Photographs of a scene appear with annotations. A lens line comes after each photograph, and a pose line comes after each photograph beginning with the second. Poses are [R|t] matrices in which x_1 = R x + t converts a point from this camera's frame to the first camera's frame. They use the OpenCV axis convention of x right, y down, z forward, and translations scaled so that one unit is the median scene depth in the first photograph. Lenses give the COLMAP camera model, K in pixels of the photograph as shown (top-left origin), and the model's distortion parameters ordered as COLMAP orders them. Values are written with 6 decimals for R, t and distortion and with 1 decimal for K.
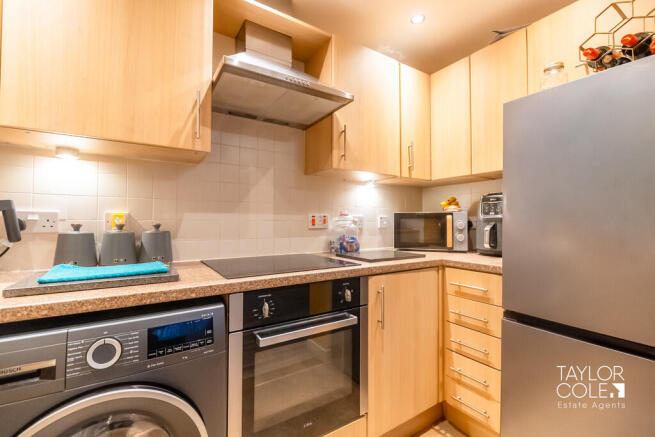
lens RADIAL K [[284.9, 0, 325.1], [0, 284.9, 216.9], [0, 0, 1]] dist [-0.000240, -0.000179]
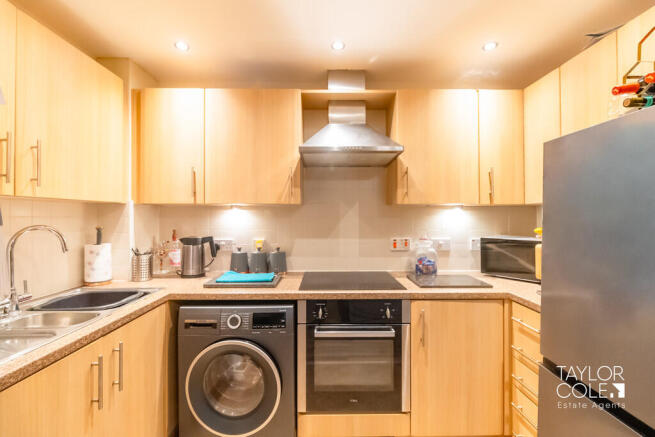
lens RADIAL K [[289.8, 0, 325.2], [0, 289.8, 217.0], [0, 0, 1]] dist [-0.000578, -0.000133]
pose [[0.842958, -0.005470, -0.537952, 0.527146], [0.013354, 0.999853, 0.010759, -0.166828], [0.537814, -0.016253, 0.842907, -0.227985]]
